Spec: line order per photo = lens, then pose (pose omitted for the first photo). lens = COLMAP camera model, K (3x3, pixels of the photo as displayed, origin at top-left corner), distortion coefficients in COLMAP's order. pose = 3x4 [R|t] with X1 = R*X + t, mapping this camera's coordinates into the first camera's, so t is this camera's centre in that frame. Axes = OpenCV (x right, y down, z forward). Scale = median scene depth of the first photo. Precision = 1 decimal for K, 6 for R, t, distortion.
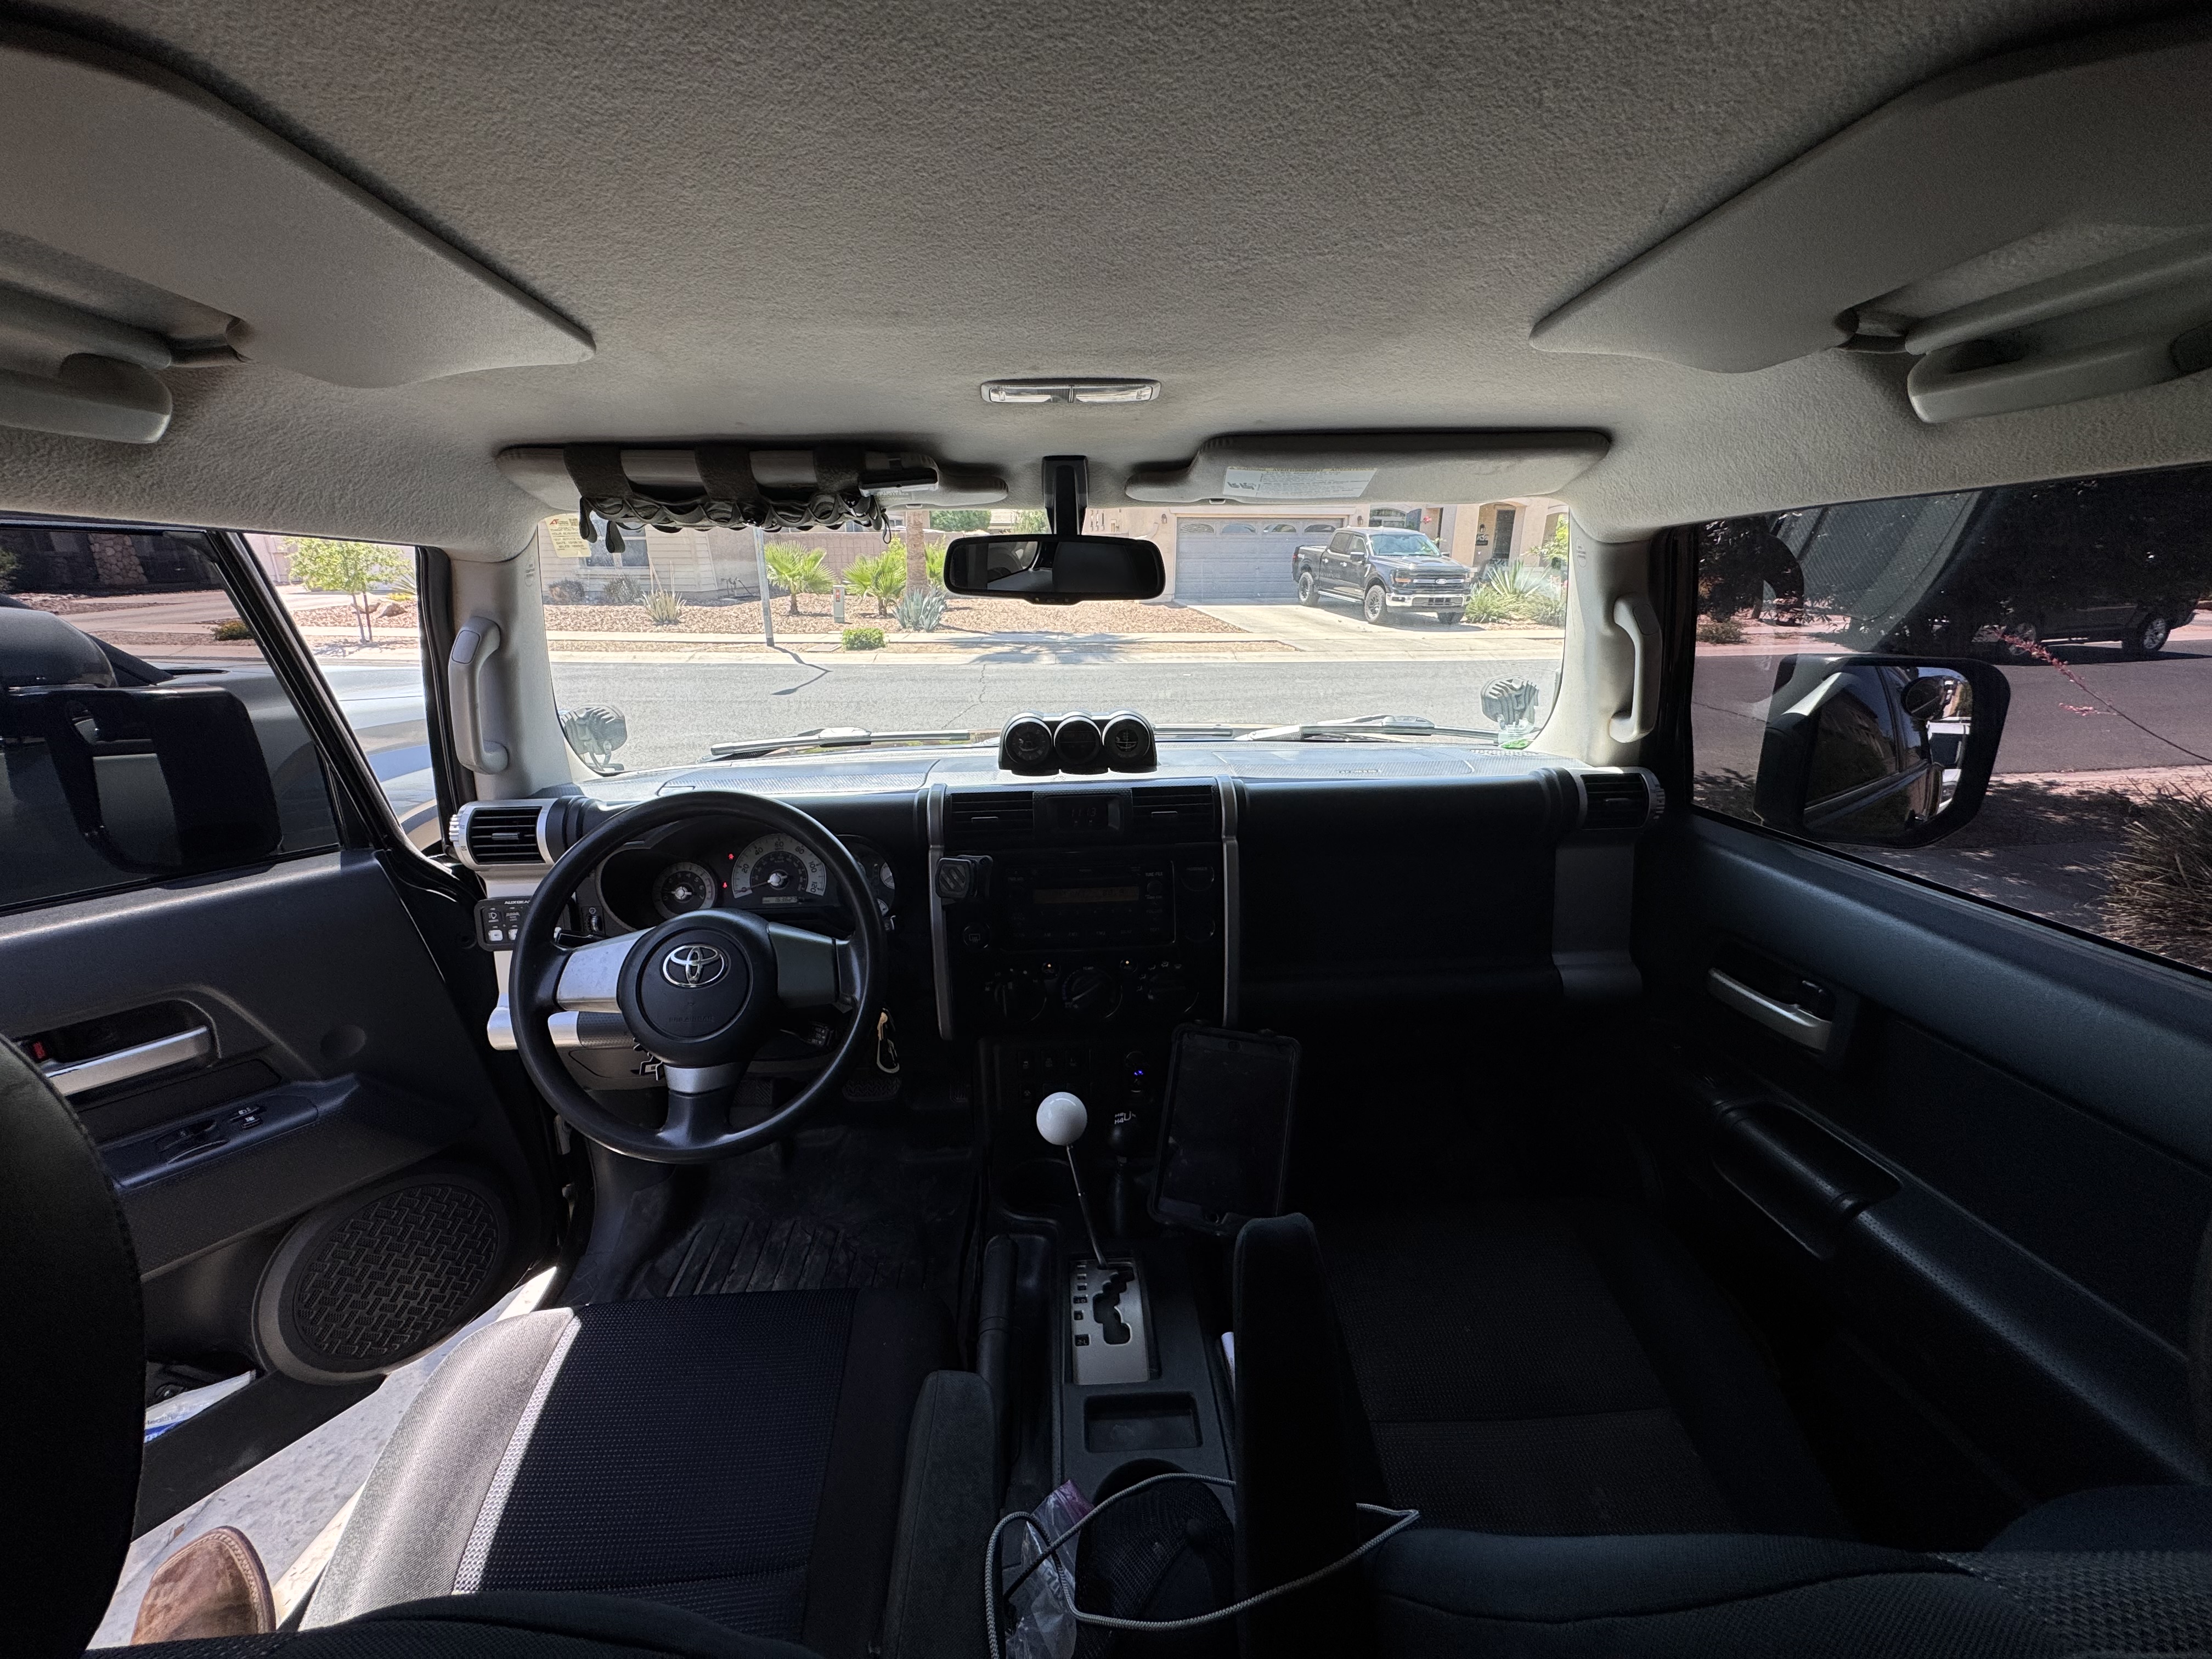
lens RADIAL K [[897.0, 0, 1099.8], [0, 897.0, 833.2], [0, 0, 1]] dist [0.000072, -0.000961]
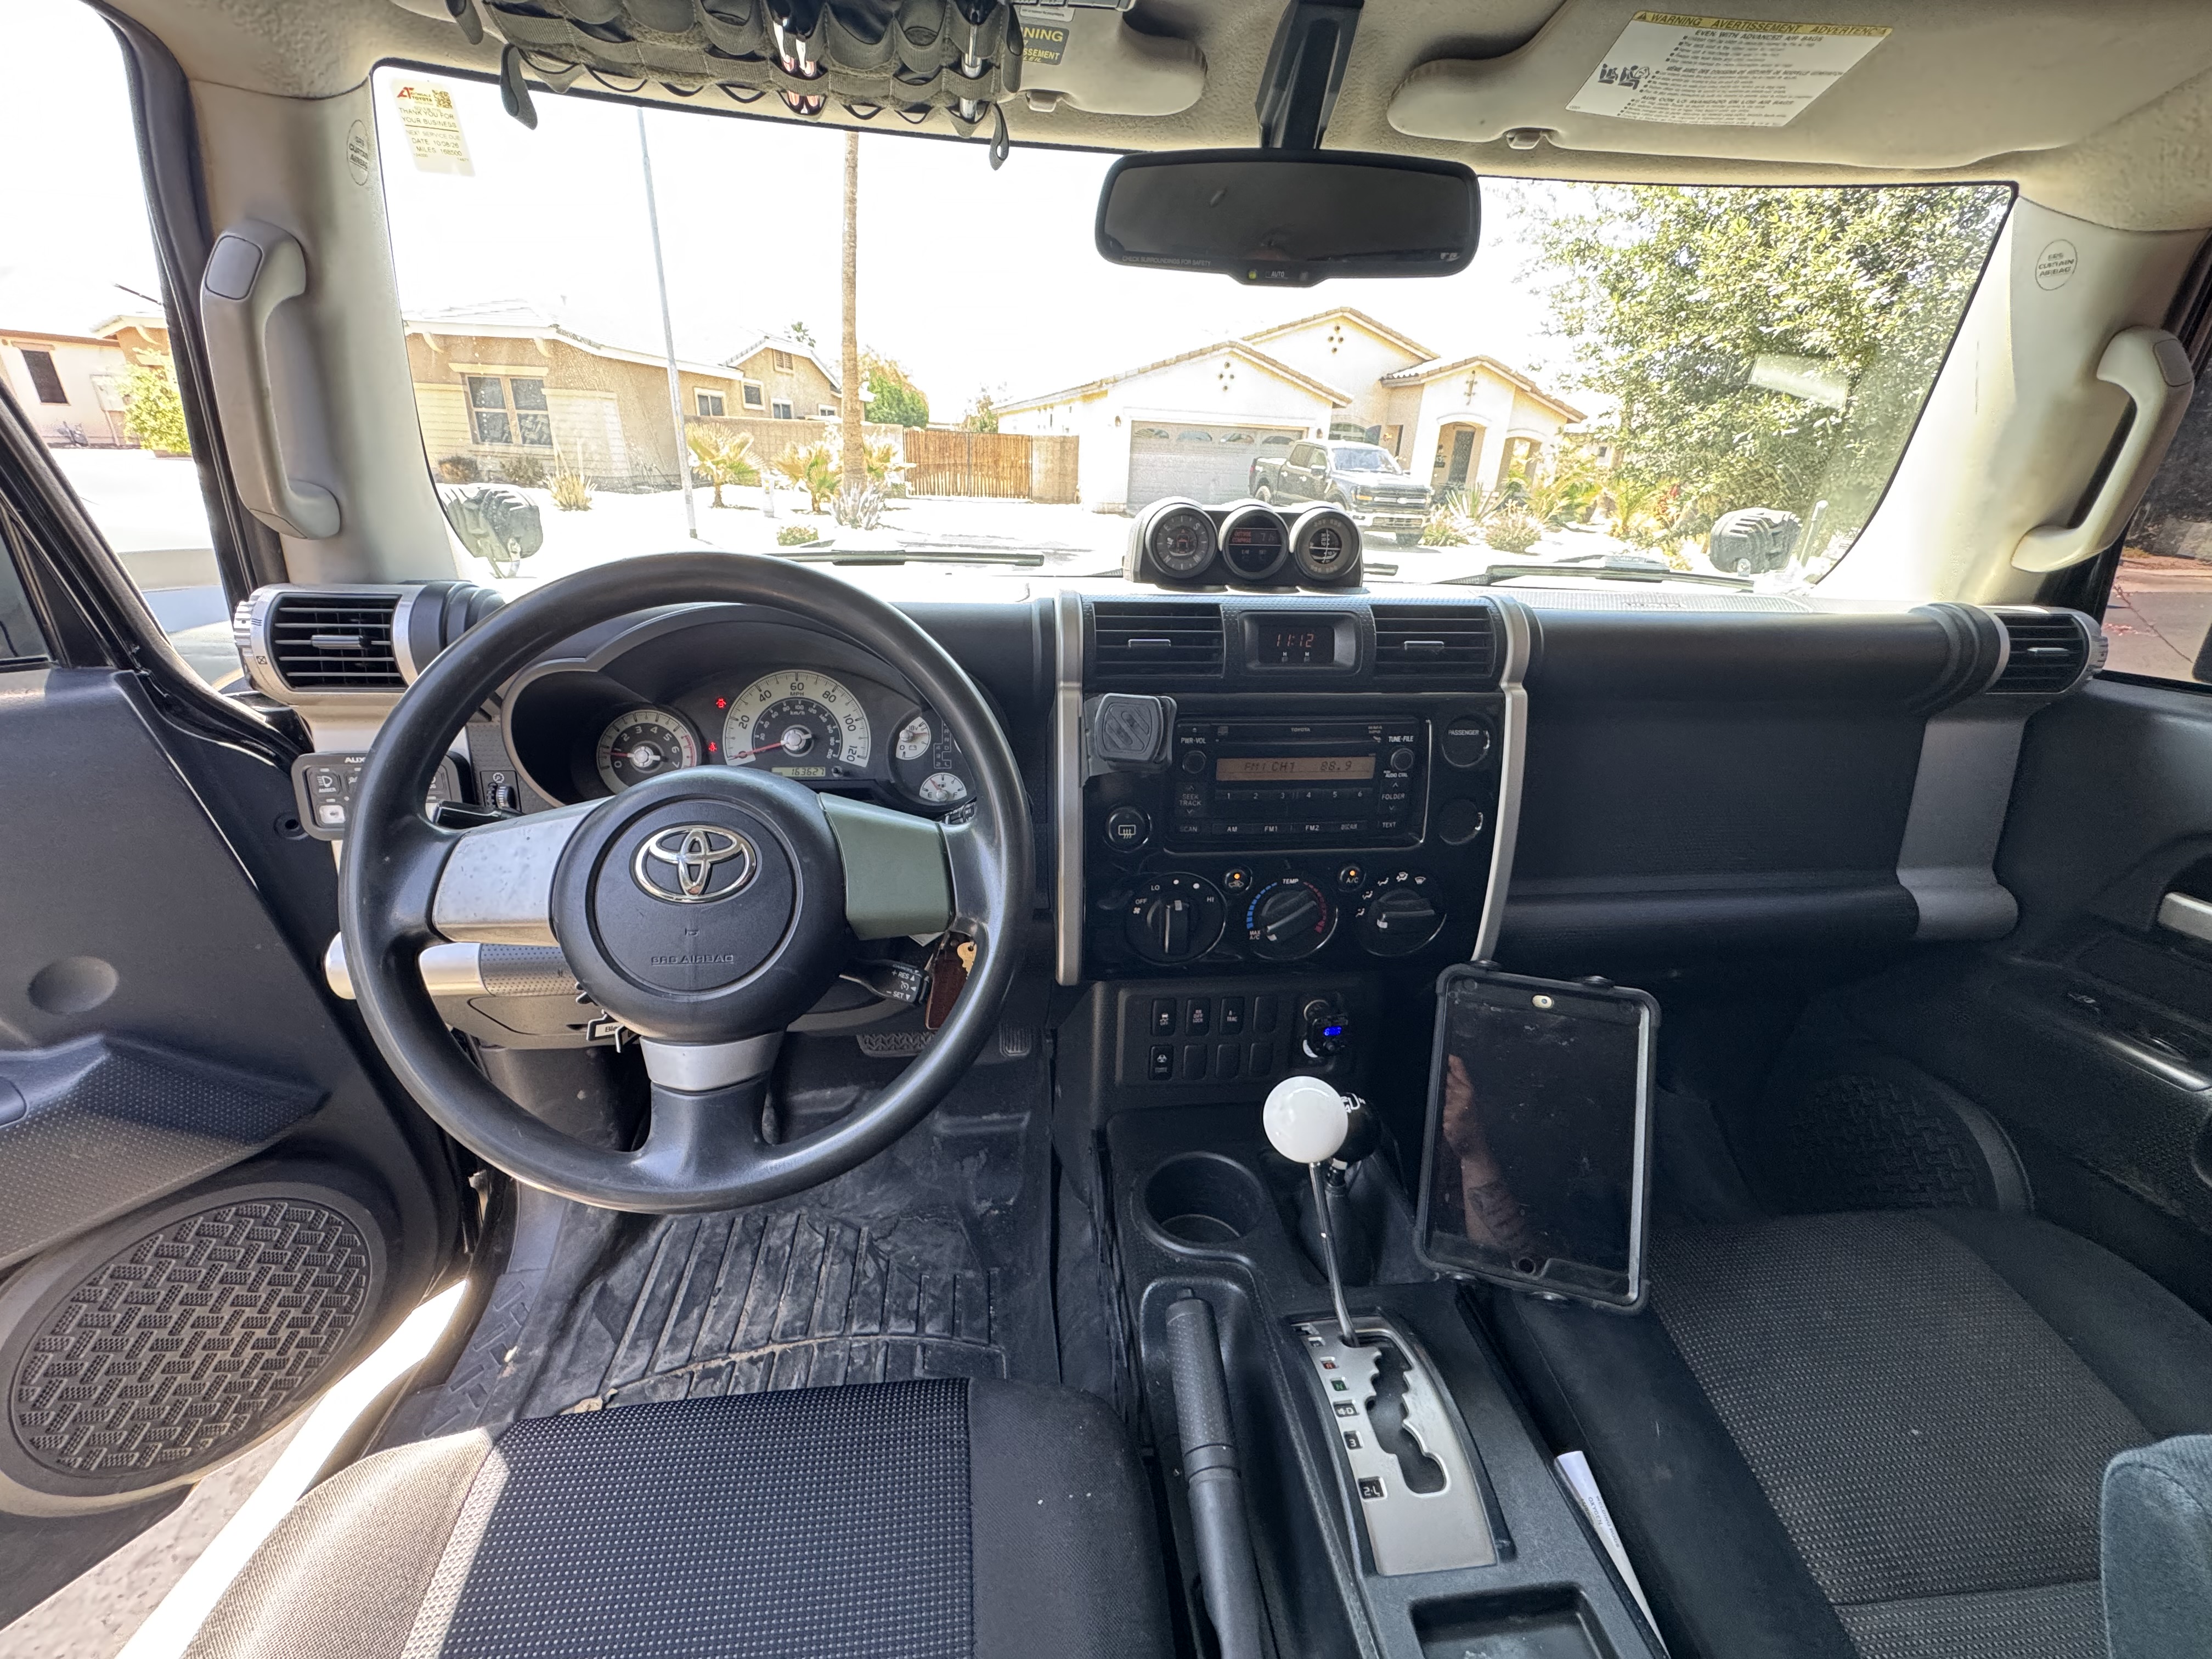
lens RADIAL K [[897.0, 0, 1100.5], [0, 897.0, 835.5], [0, 0, 1]] dist [0.000072, -0.000961]
pose [[0.996977, 0.017218, 0.075770, -0.196542], [-0.023845, 0.995883, 0.087451, 0.061200], [-0.073952, -0.088994, 0.993283, 0.349198]]
